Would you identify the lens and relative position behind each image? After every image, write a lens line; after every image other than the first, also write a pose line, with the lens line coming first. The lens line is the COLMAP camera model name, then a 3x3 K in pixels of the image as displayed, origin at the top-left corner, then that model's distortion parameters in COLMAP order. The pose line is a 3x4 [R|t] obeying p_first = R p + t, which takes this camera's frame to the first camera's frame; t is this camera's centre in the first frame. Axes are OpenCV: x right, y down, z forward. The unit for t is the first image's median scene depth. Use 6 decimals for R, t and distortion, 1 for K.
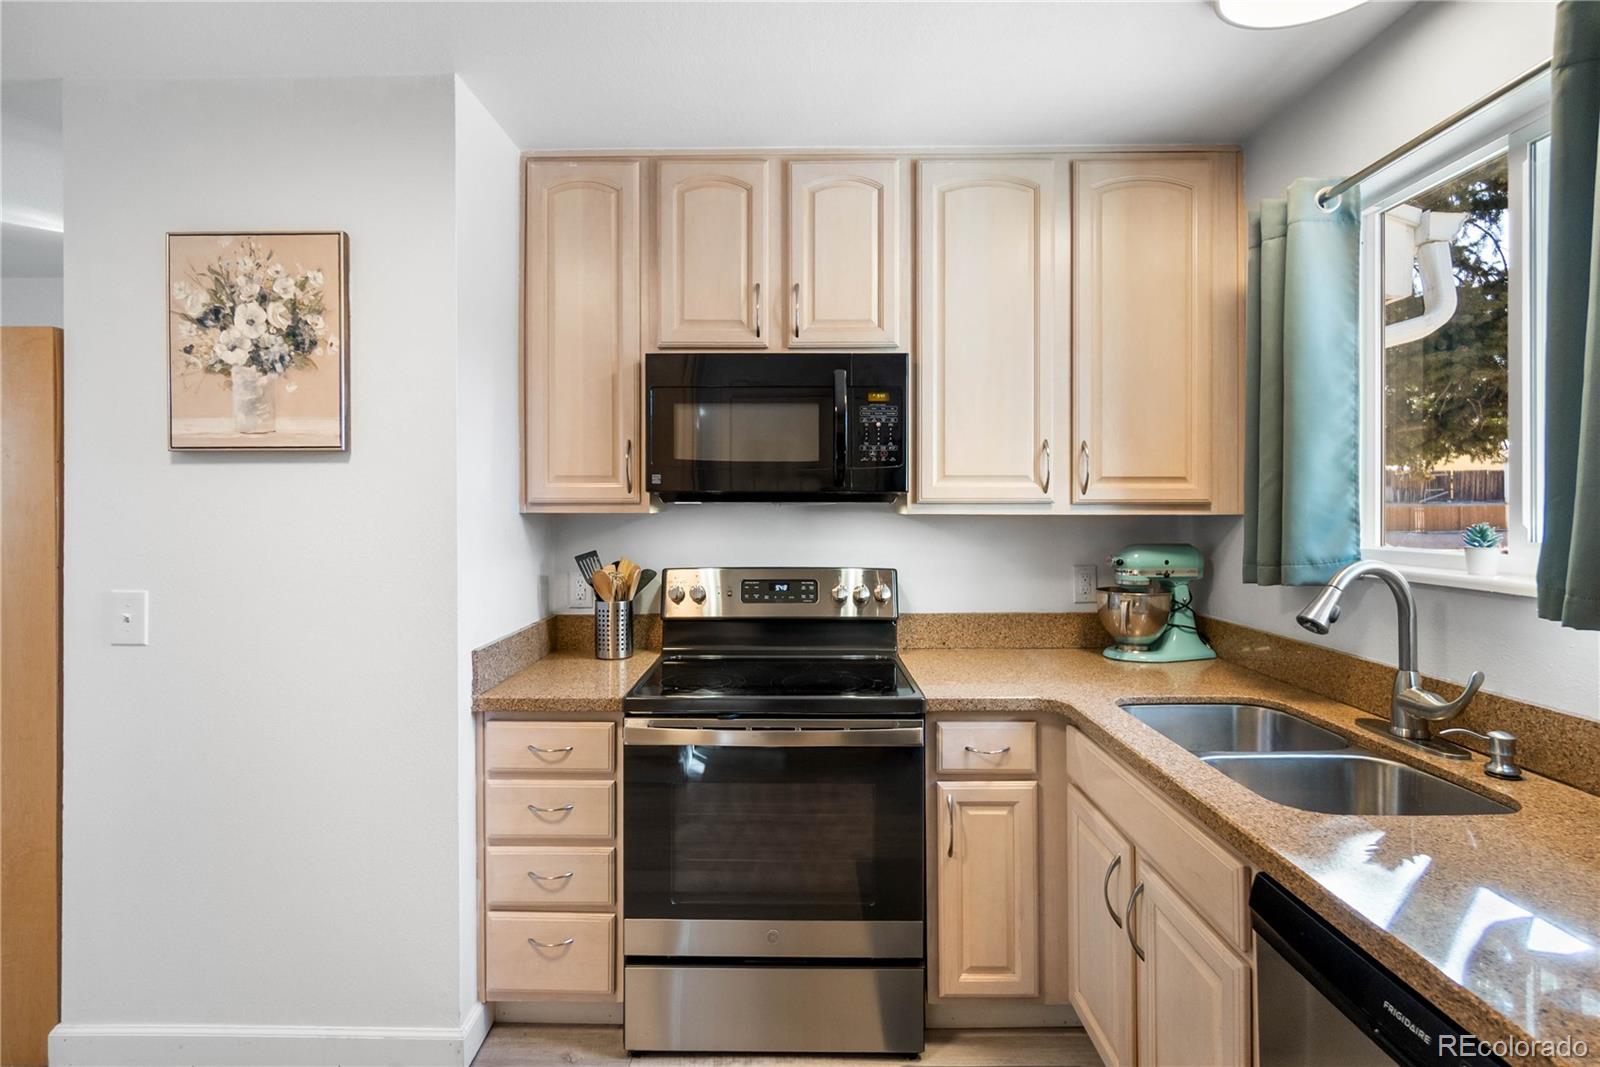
lens RADIAL K [[753.8, 0, 797.3], [0, 753.8, 525.9], [0, 0, 1]] dist [-0.005610, 0.000069]
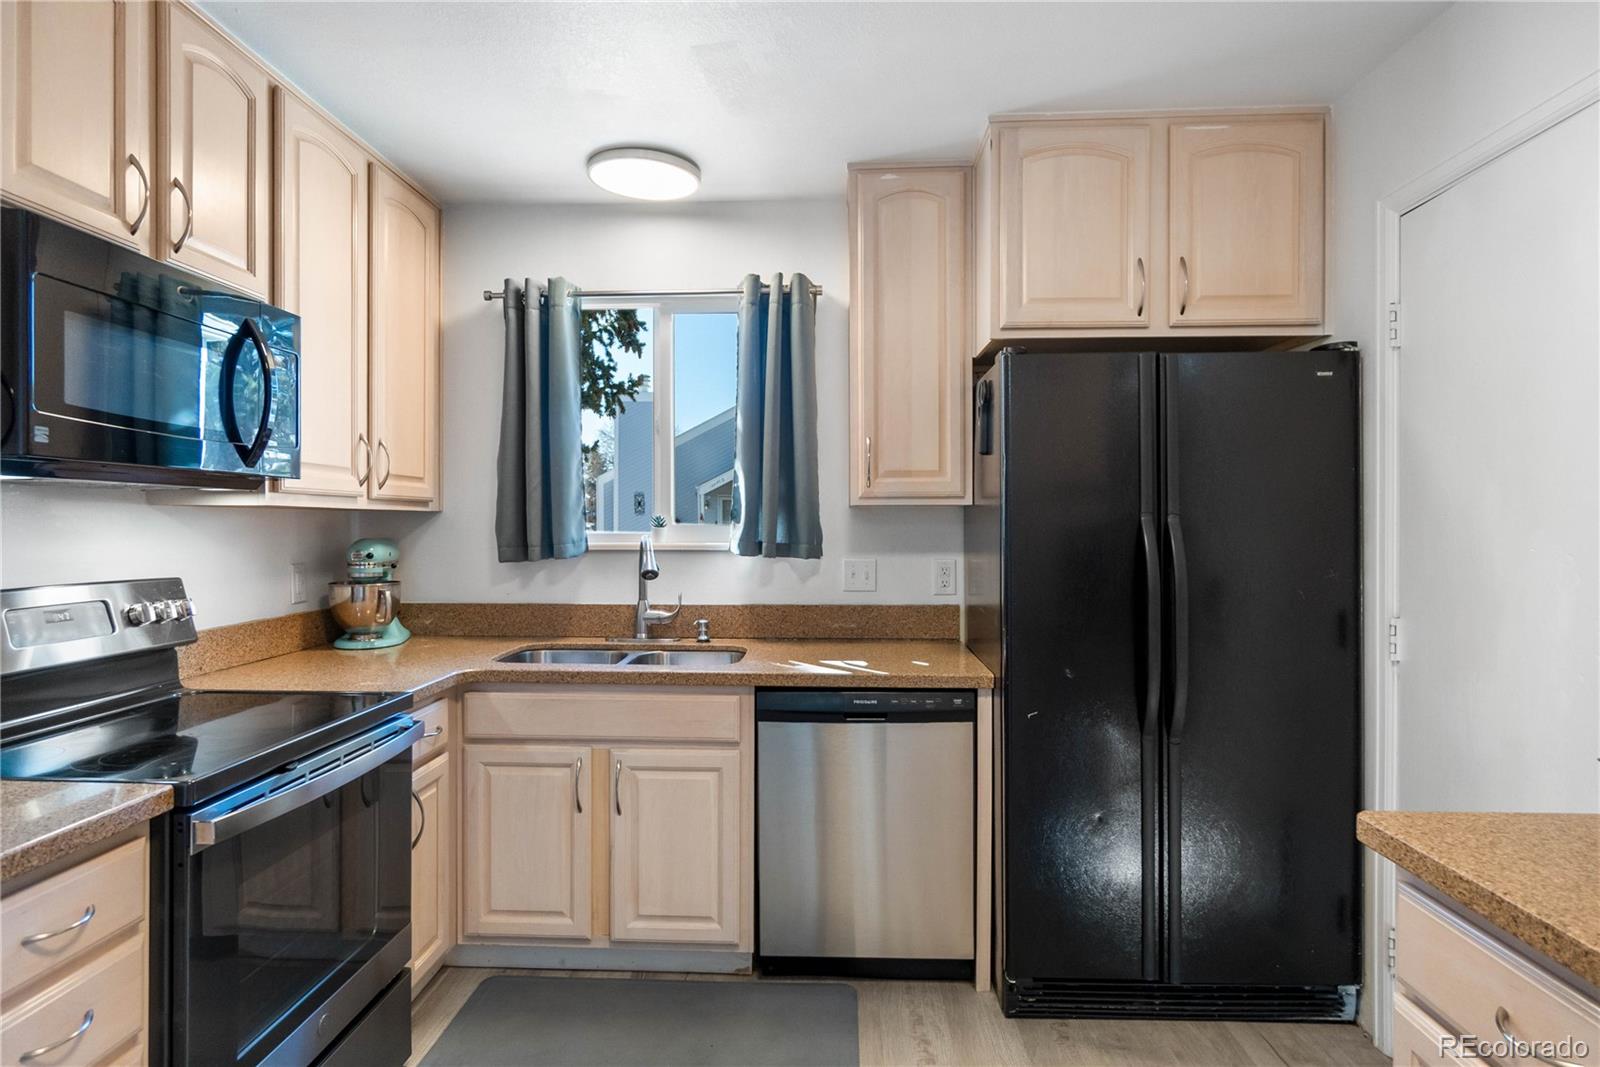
lens RADIAL K [[878.7, 0, 789.6], [0, 878.7, 524.6], [0, 0, 1]] dist [-0.004973, 0.000728]
pose [[0.036504, -0.002033, 0.999331, -0.934426], [0.012745, 0.999918, 0.001569, 0.013328], [-0.999252, 0.012679, 0.036527, 0.449999]]
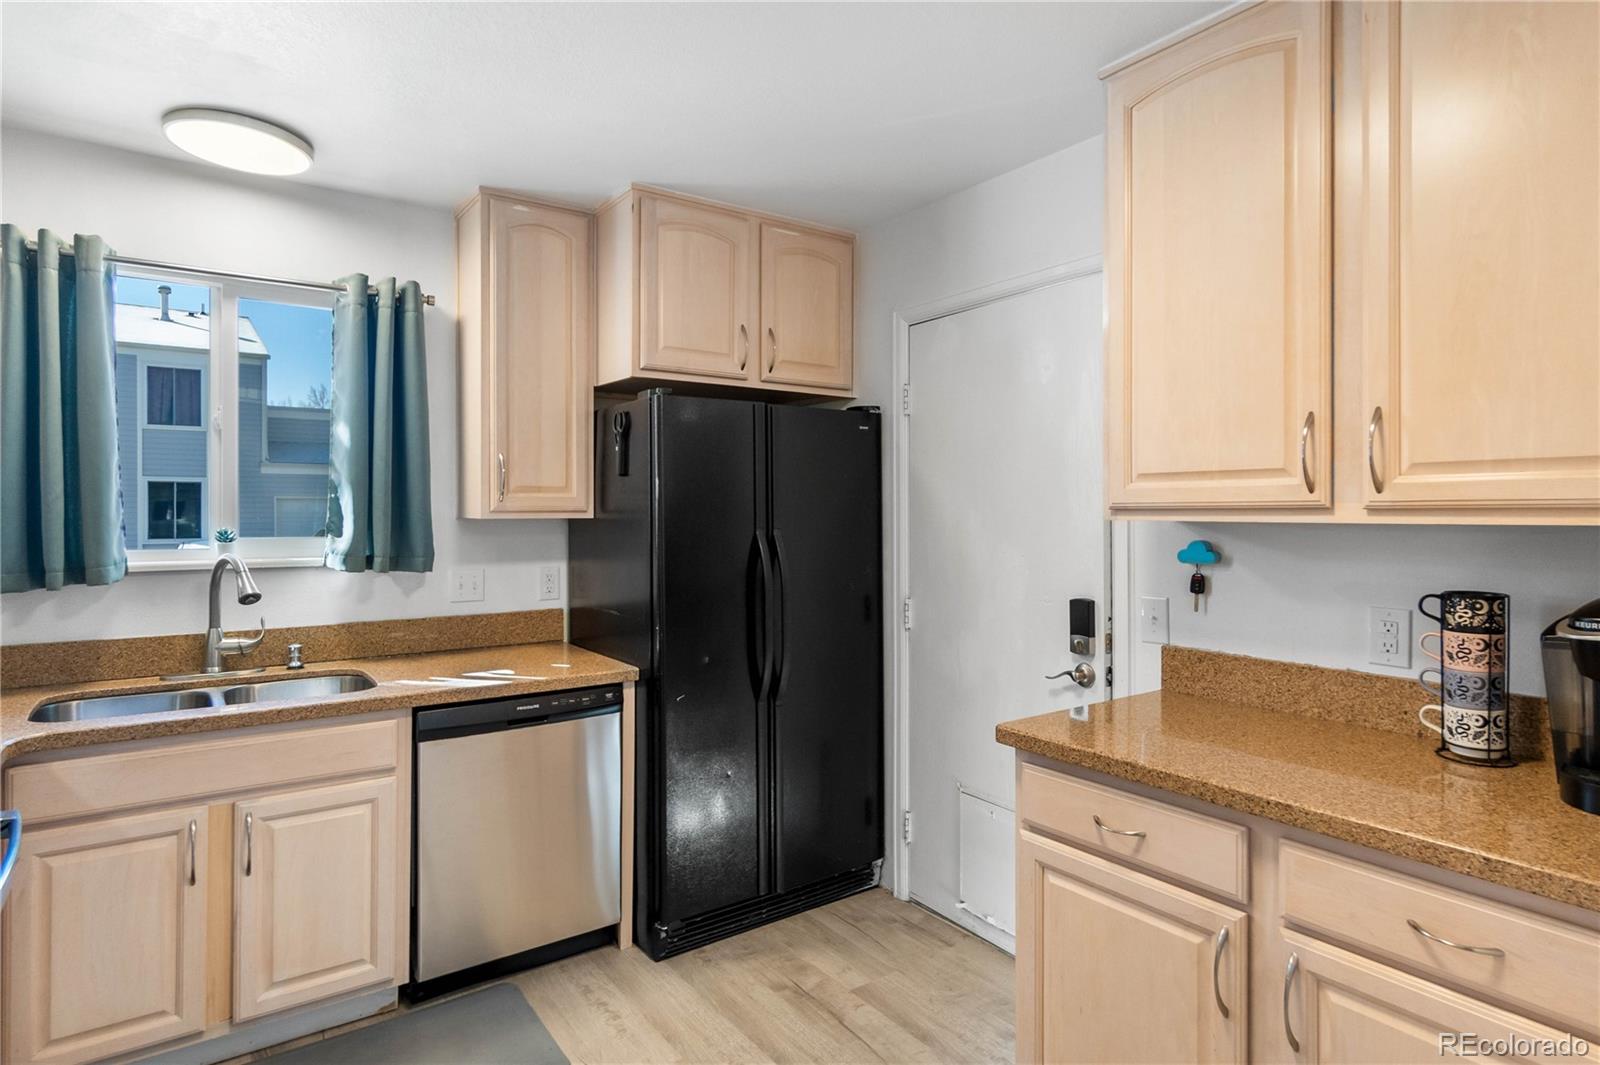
lens RADIAL K [[841.2, 0, 802.5], [0, 841.2, 512.3], [0, 0, 1]] dist [0.001437, -0.000277]
pose [[-0.580465, 0.005288, 0.814268, -0.956067], [0.011847, 0.999928, 0.001952, -0.022024], [-0.814199, 0.010779, -0.580486, 0.782053]]
